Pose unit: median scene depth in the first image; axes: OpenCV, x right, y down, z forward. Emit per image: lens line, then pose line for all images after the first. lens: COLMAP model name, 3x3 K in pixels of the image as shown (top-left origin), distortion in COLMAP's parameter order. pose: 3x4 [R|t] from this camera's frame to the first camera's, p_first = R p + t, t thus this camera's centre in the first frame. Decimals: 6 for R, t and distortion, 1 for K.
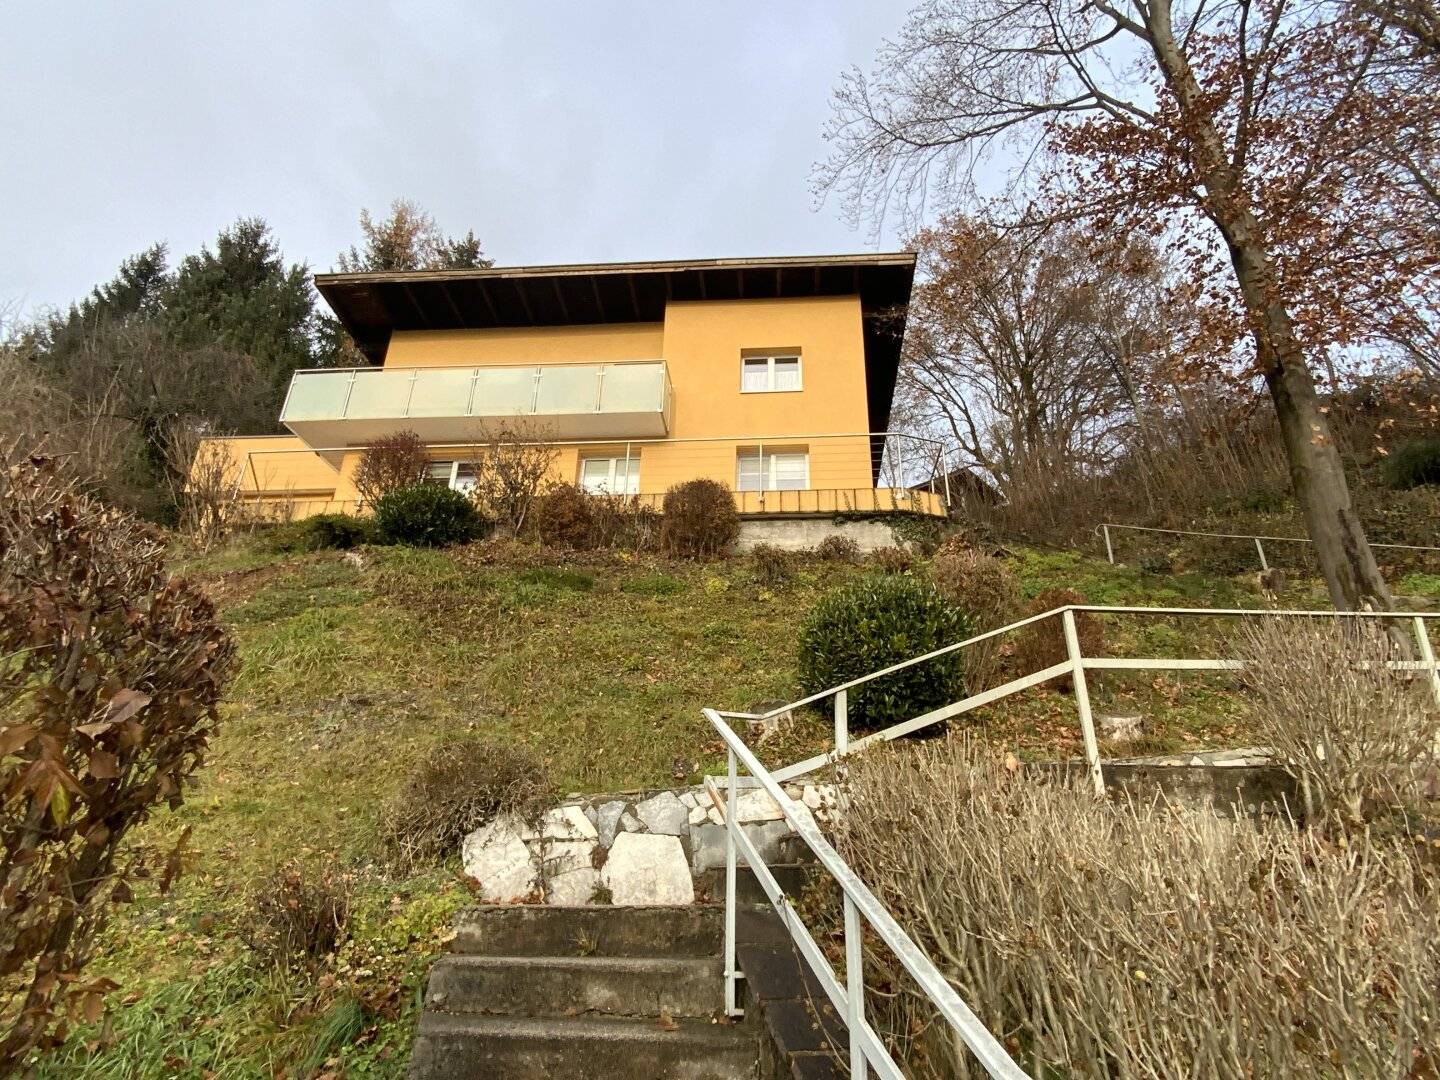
lens RADIAL K [[761.9, 0, 720.0], [0, 761.9, 540.0], [0, 0, 1]] dist [-0.003249, -0.001169]
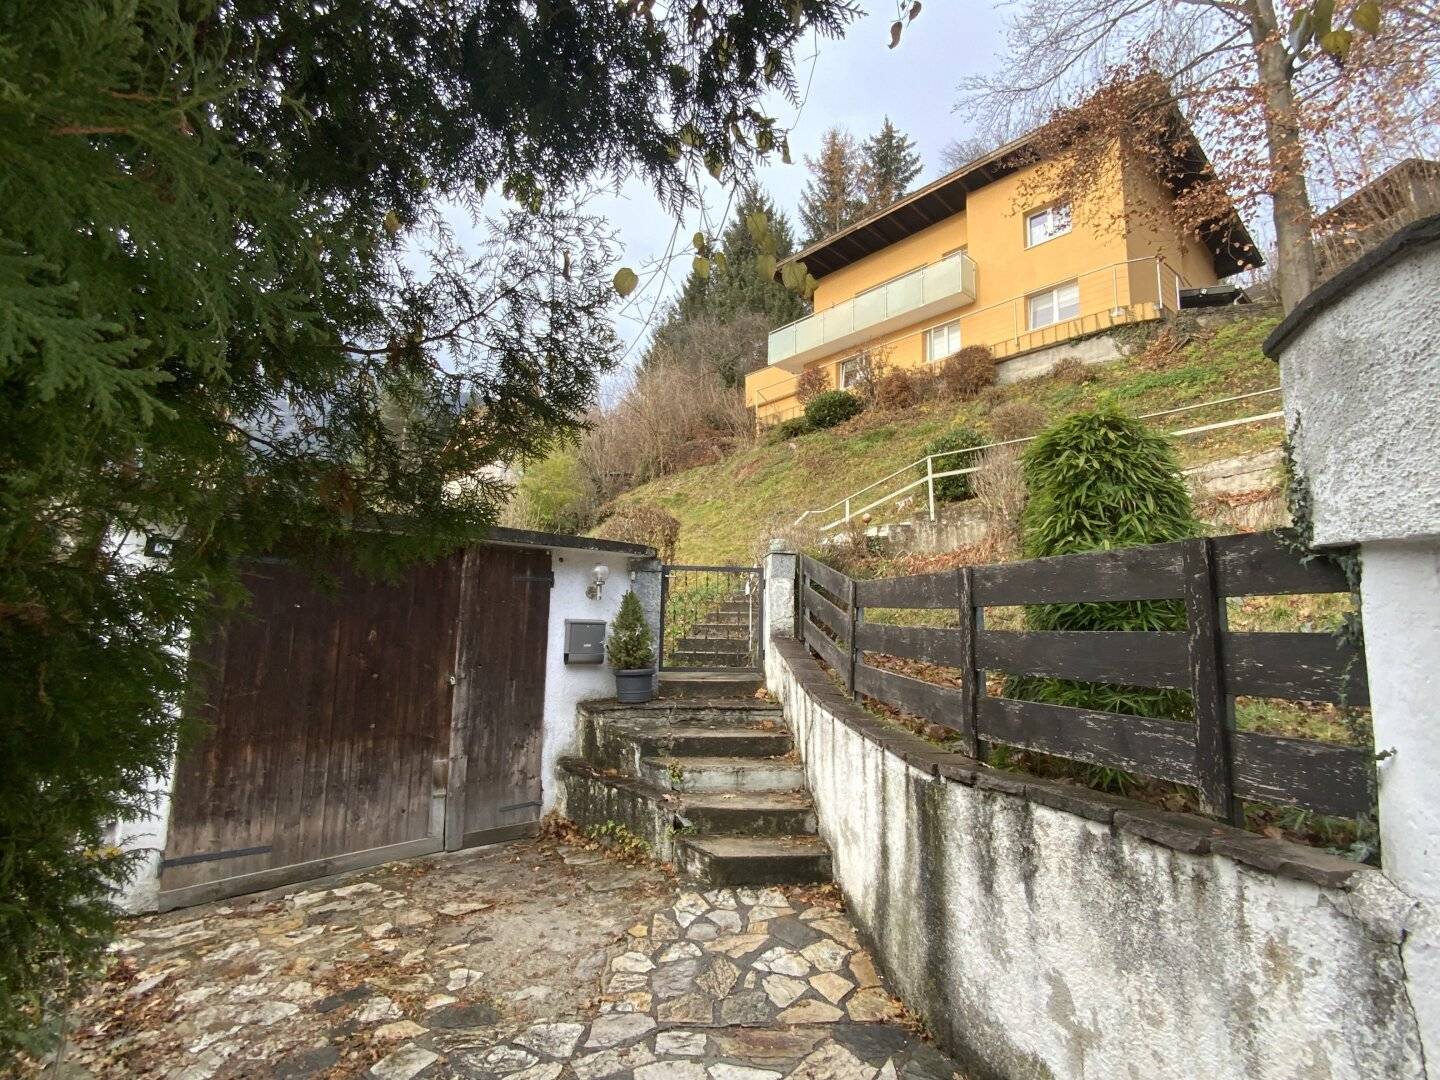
lens RADIAL K [[761.9, 0, 720.0], [0, 761.9, 540.0], [0, 0, 1]] dist [-0.003249, -0.001169]
pose [[0.703390, -0.092198, -0.704799, 0.661144], [0.290121, 0.942438, 0.166256, -0.108217], [0.648901, -0.321419, 0.689650, -0.529244]]
